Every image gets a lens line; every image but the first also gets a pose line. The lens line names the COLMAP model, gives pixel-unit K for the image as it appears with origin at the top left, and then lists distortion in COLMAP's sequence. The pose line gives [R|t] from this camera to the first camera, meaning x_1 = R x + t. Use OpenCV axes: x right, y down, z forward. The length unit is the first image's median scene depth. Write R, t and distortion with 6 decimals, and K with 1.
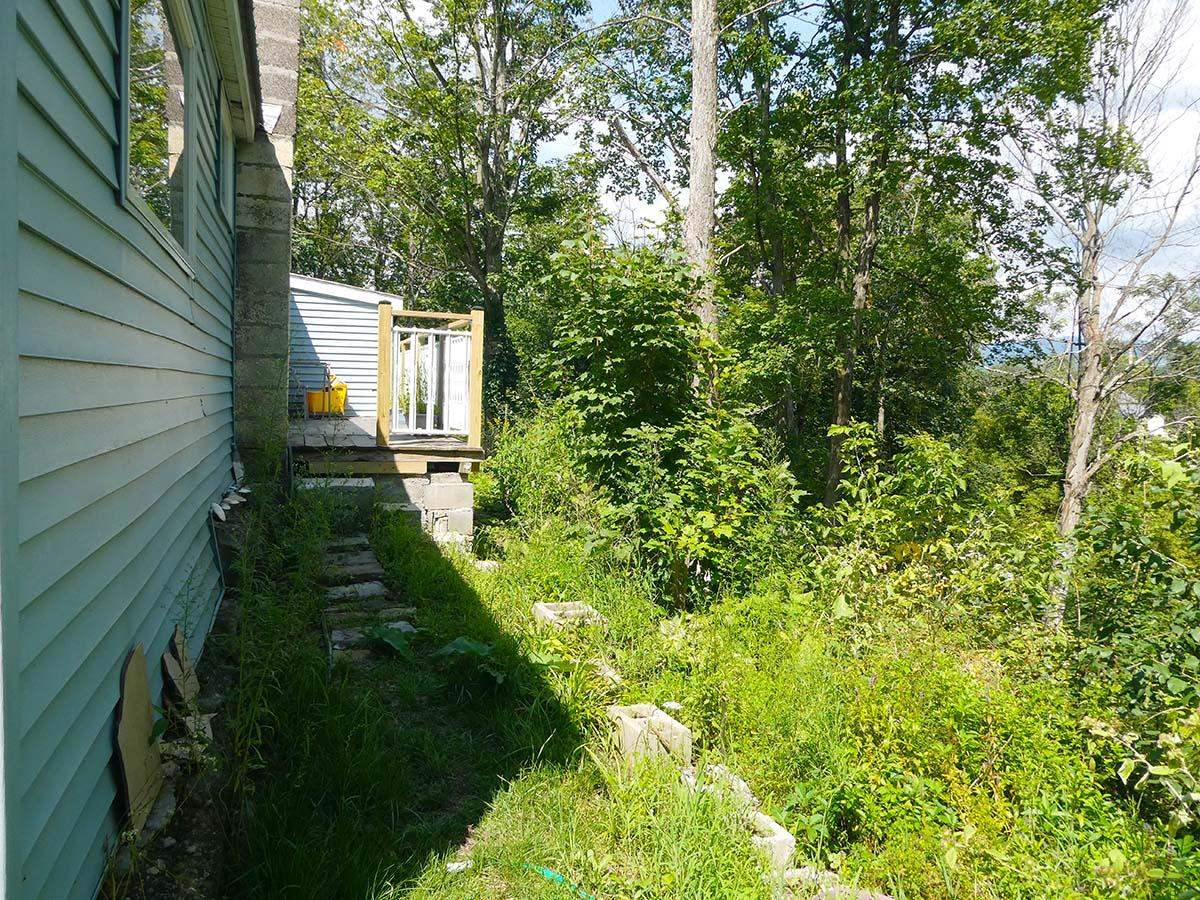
lens RADIAL K [[852.9, 0, 609.7], [0, 852.9, 439.8], [0, 0, 1]] dist [0.003351, -0.004967]
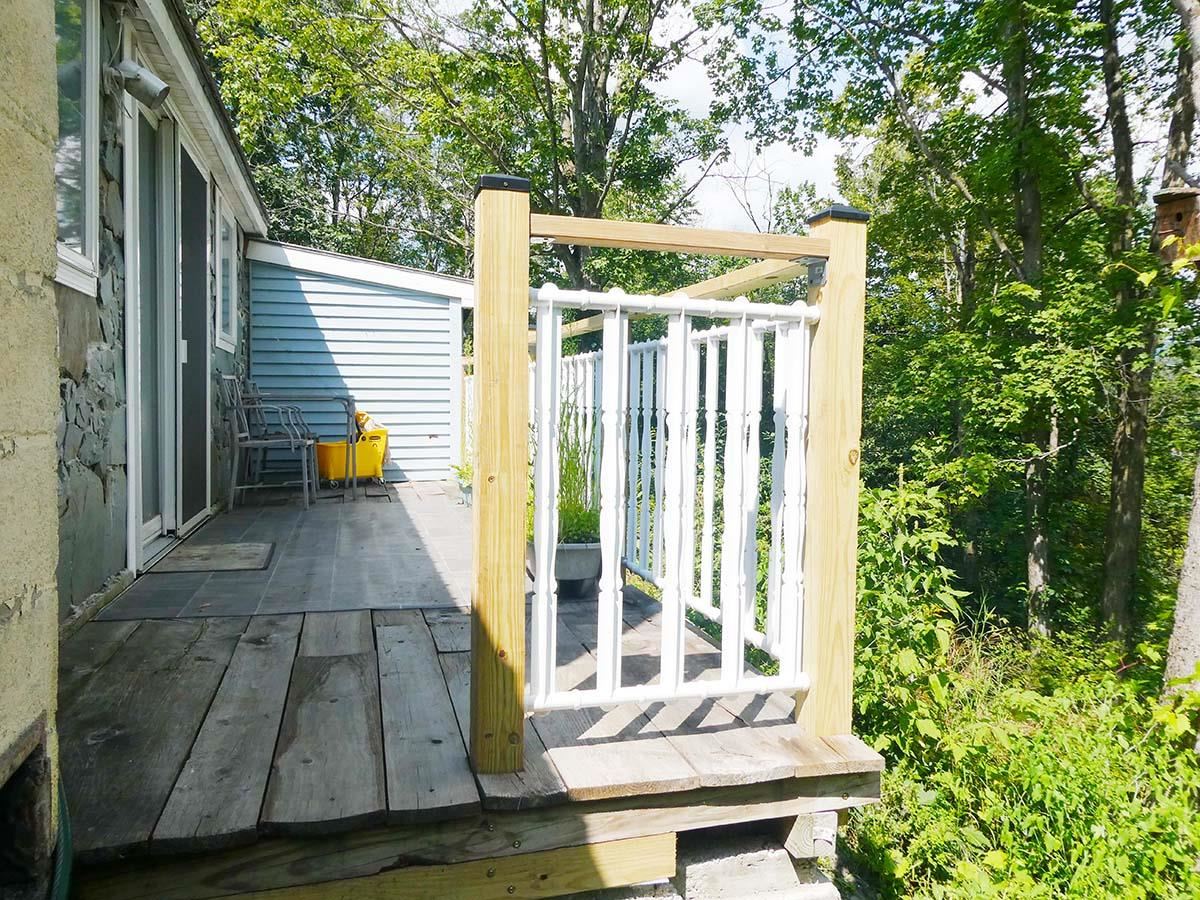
lens RADIAL K [[852.9, 0, 592.6], [0, 852.9, 454.7], [0, 0, 1]] dist [0.003351, -0.004967]
pose [[0.997009, -0.012151, -0.076326, -0.100218], [0.012130, 0.999926, -0.000732, -0.036420], [0.076329, -0.000196, 0.997083, 0.347403]]
